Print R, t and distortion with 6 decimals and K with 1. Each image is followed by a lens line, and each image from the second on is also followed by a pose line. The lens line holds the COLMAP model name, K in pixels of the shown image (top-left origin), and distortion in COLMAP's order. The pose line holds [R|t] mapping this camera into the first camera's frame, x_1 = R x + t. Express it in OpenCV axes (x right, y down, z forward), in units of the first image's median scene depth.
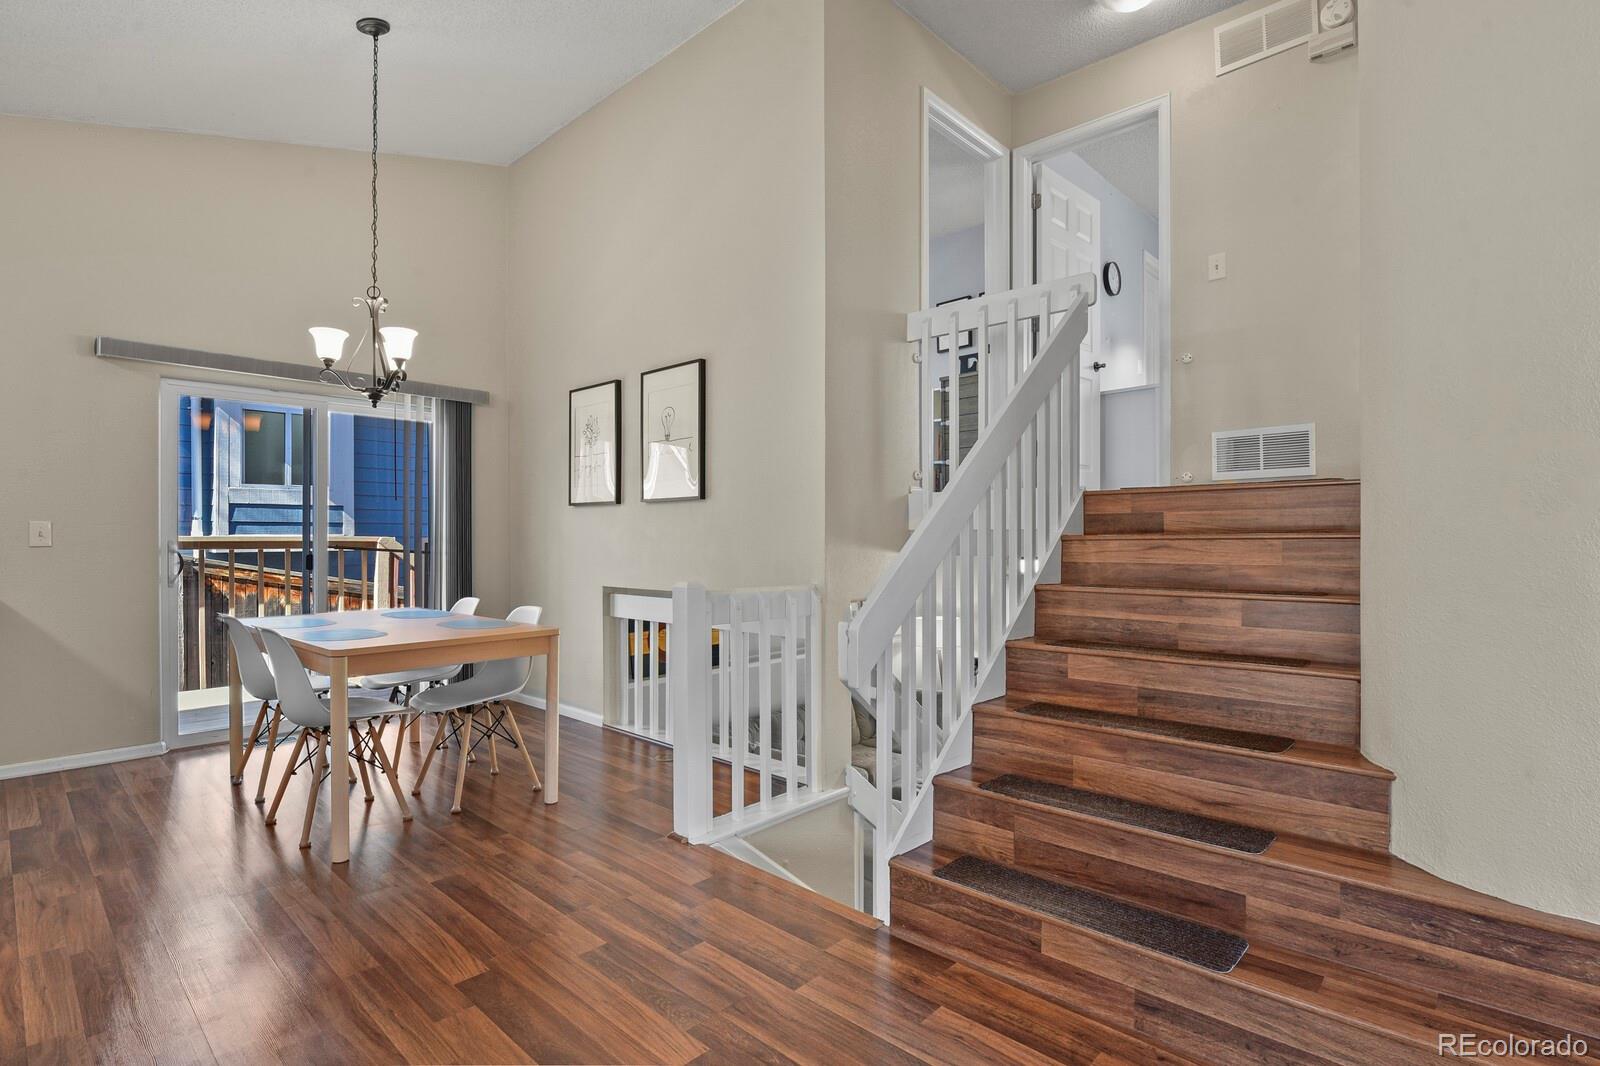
lens RADIAL K [[775.6, 0, 808.5], [0, 775.6, 538.6], [0, 0, 1]] dist [-0.005652, -0.003833]
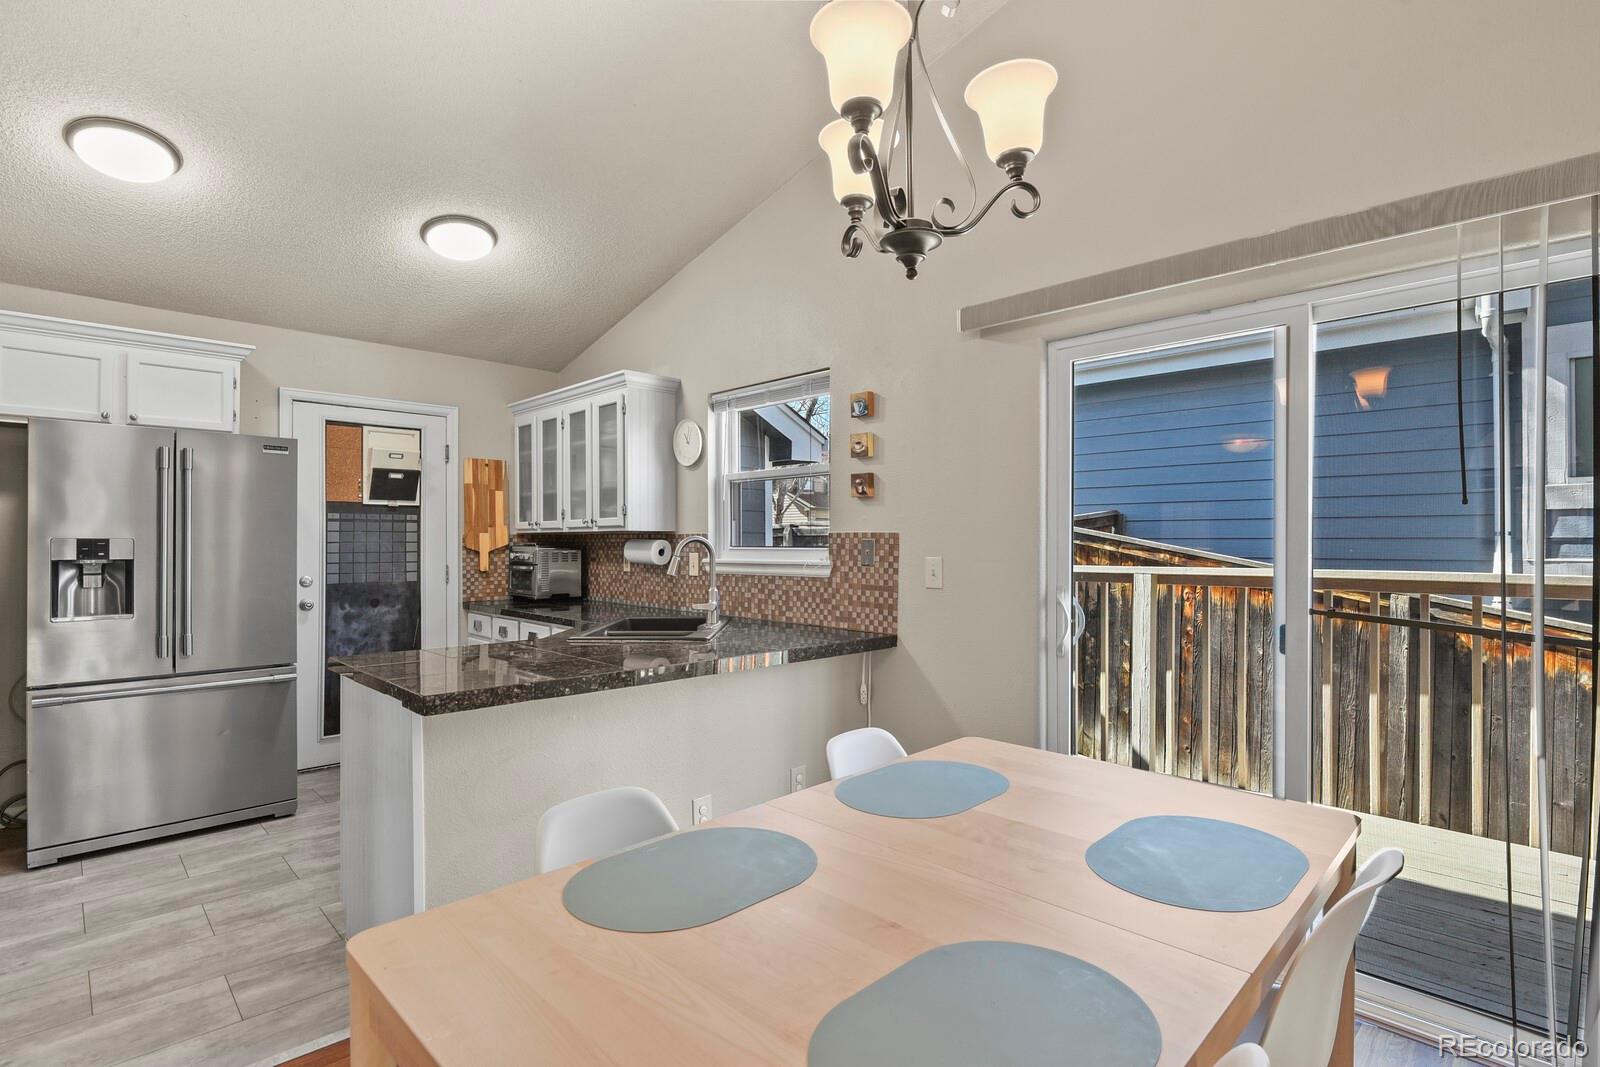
lens RADIAL K [[775.6, 0, 804.4], [0, 775.6, 538.0], [0, 0, 1]] dist [-0.005652, -0.003833]
pose [[-0.049117, -0.002013, -0.998791, -0.201824], [-0.004122, 0.999990, -0.001813, -0.049634], [0.998785, 0.004028, -0.049125, 1.075455]]
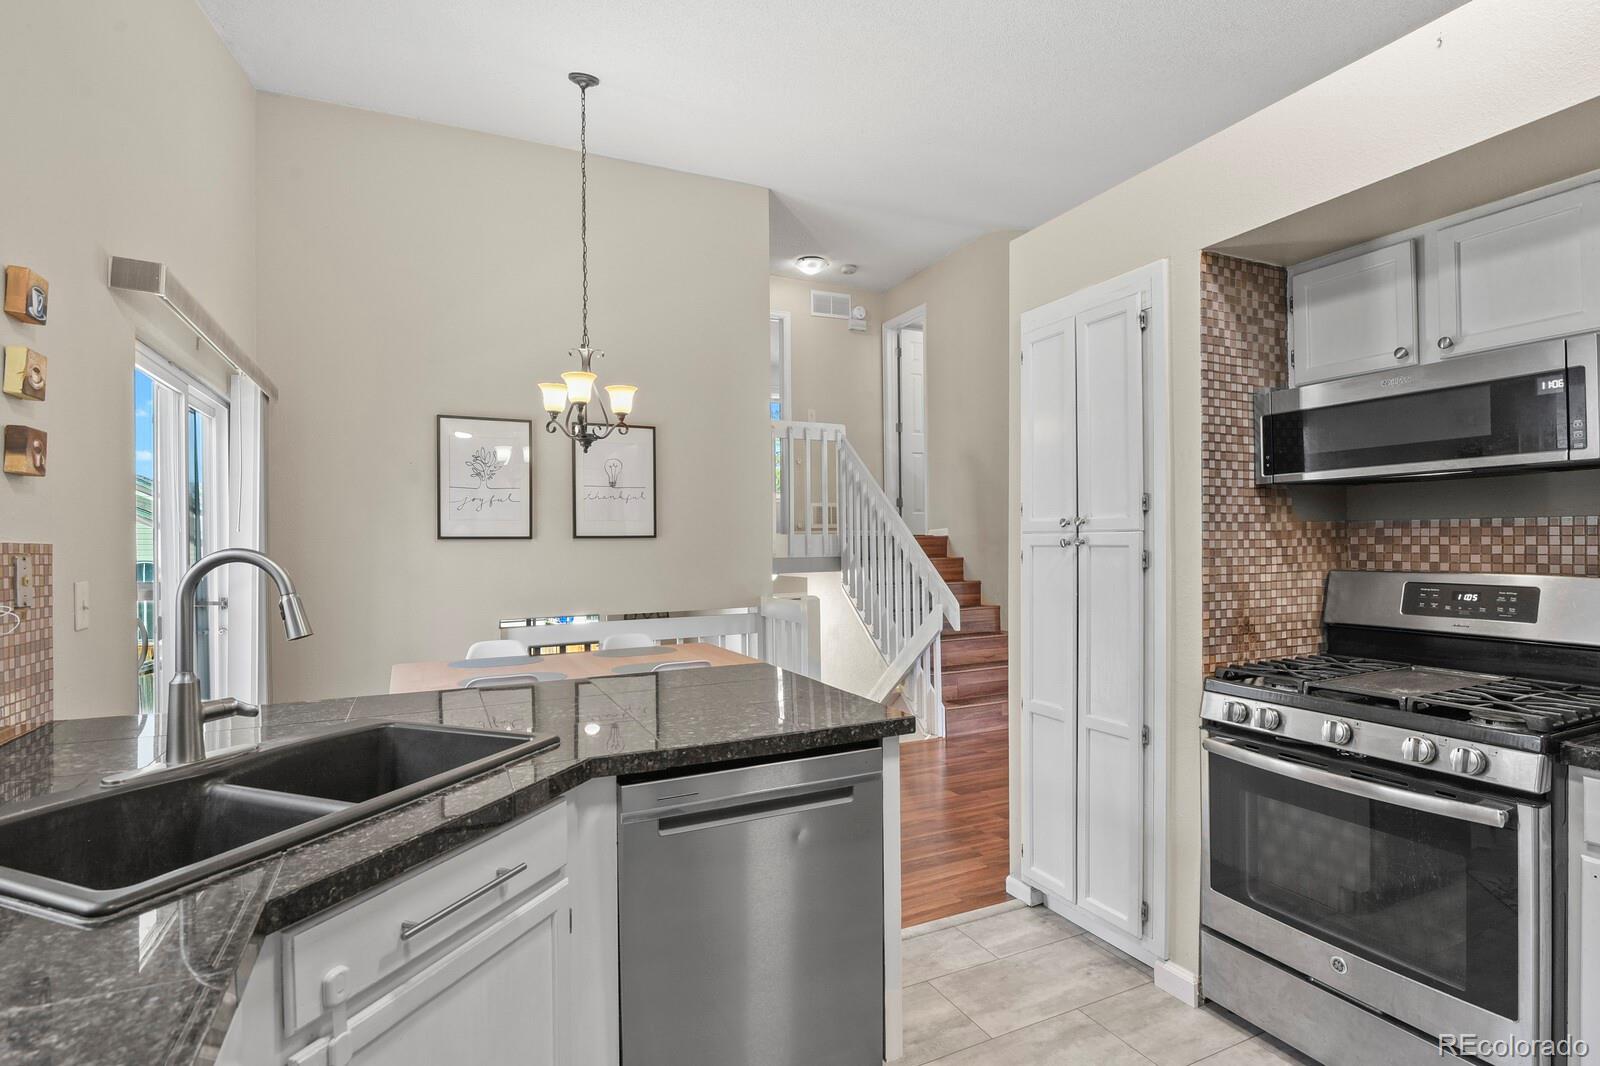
lens RADIAL K [[775.6, 0, 800.3], [0, 775.6, 542.4], [0, 0, 1]] dist [-0.005652, -0.003833]
pose [[0.370257, -0.005698, 0.928912, -1.557932], [0.011935, 0.999928, 0.001376, -0.054101], [-0.928853, 0.010577, 0.370299, 0.400594]]
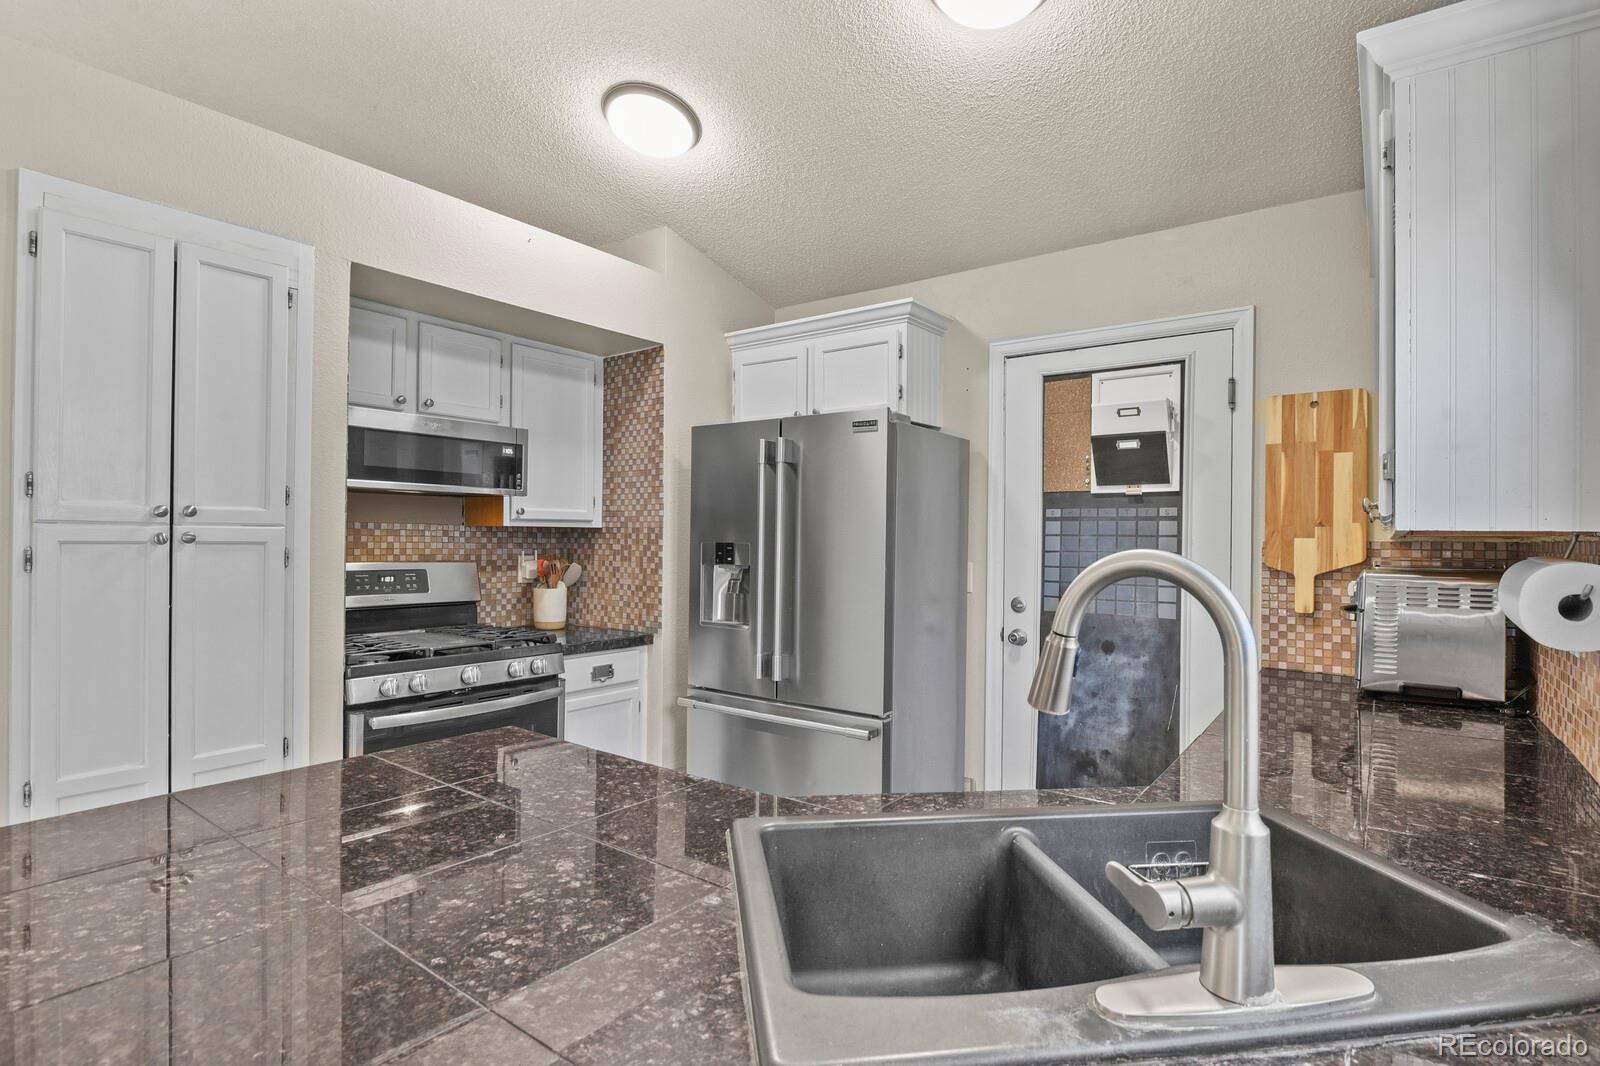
lens RADIAL K [[775.6, 0, 815.4], [0, 775.6, 534.6], [0, 0, 1]] dist [-0.005652, -0.003833]
pose [[-0.993365, -0.010666, -0.114512, -1.144951], [-0.010574, 0.999943, -0.001408, -0.057121], [0.114520, -0.000188, -0.993421, 1.081002]]
